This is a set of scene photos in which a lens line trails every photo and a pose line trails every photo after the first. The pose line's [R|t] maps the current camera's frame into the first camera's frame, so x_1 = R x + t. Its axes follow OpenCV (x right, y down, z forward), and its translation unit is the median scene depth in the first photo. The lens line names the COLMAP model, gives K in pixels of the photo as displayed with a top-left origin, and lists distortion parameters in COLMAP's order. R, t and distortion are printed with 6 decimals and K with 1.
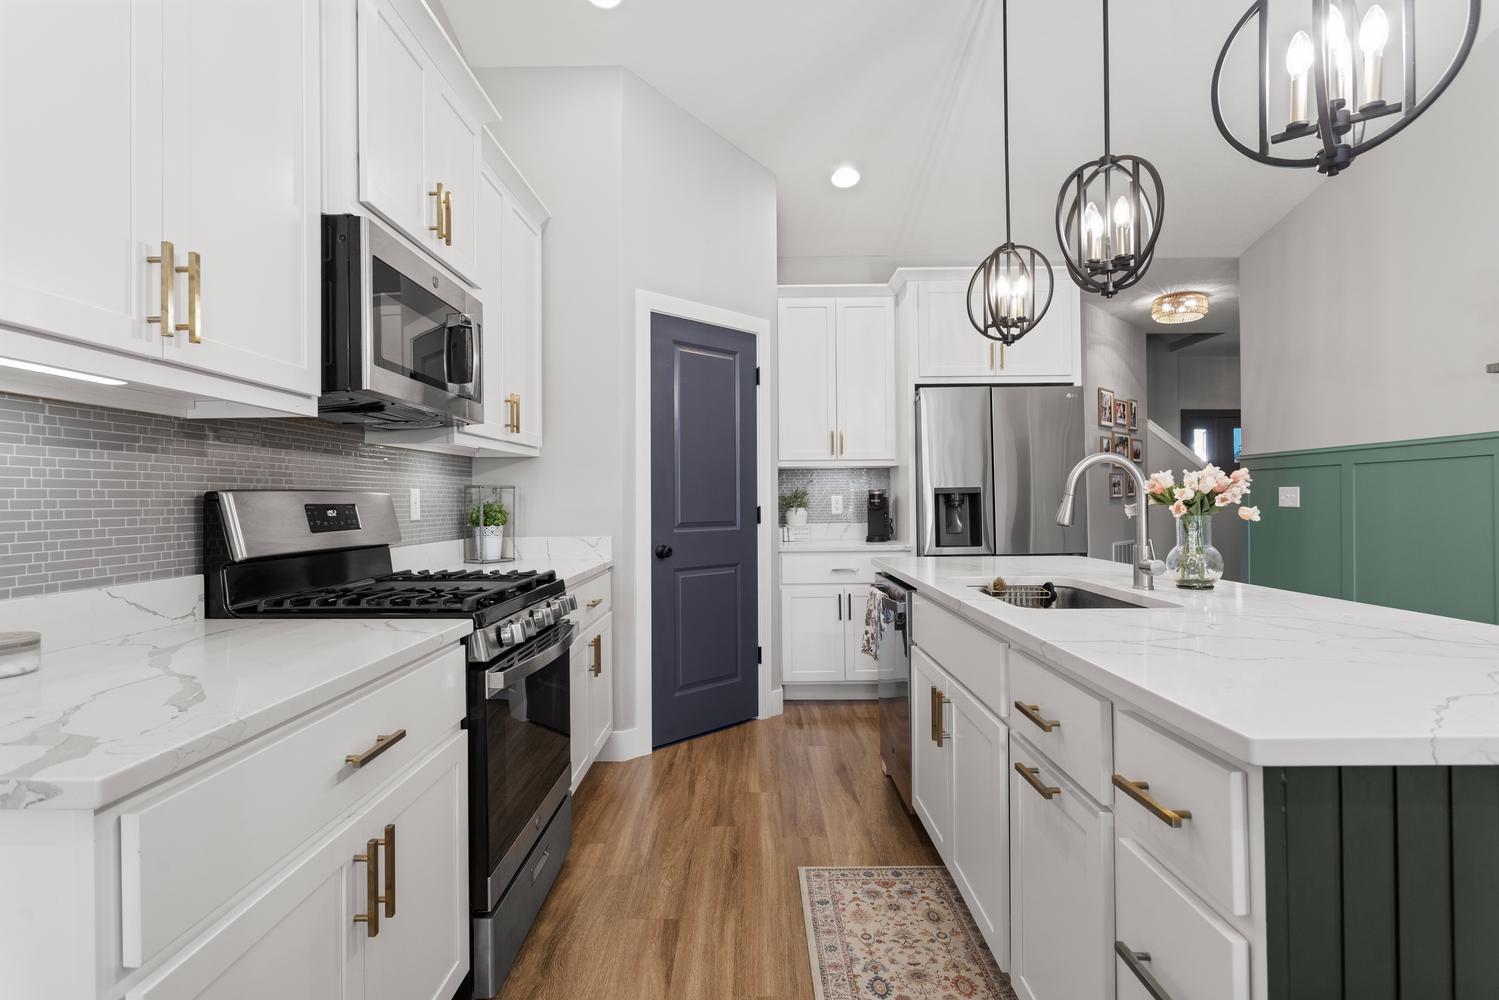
lens RADIAL K [[738.8, 0, 749.9], [0, 738.8, 491.0], [0, 0, 1]] dist [0.003941, -0.000092]
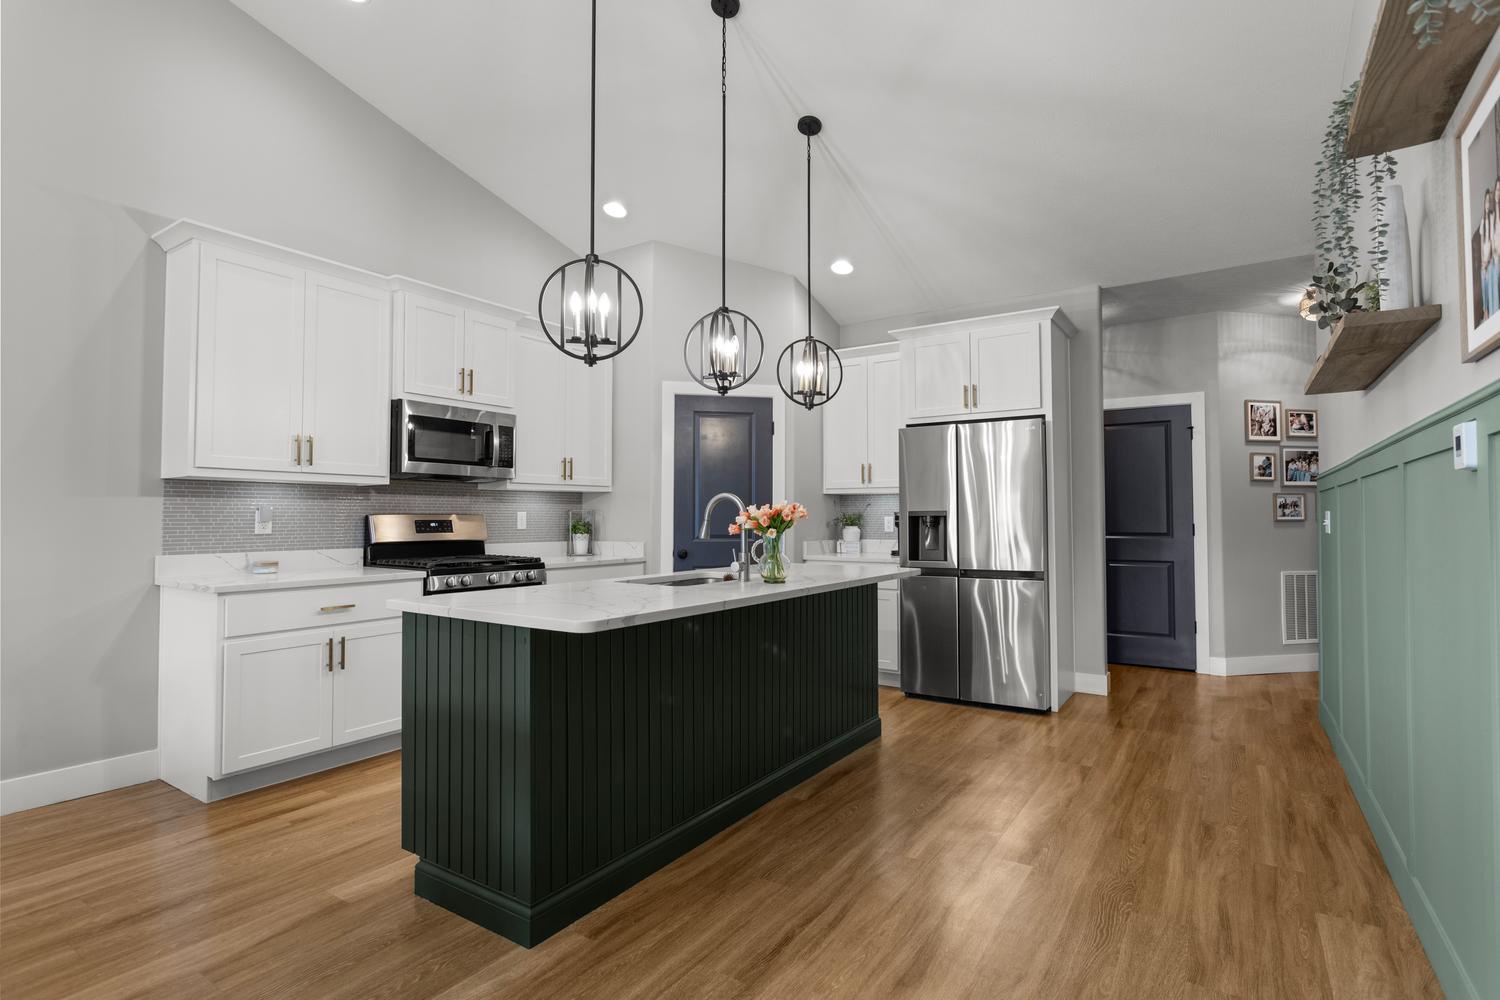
lens RADIAL K [[739.3, 0, 760.9], [0, 739.3, 495.6], [0, 0, 1]] dist [0.003941, -0.000092]
pose [[0.832477, -0.009186, -0.553984, 1.424225], [-0.000017, 0.999862, -0.016606, -0.018607], [0.554060, 0.013834, 0.832362, -0.271421]]
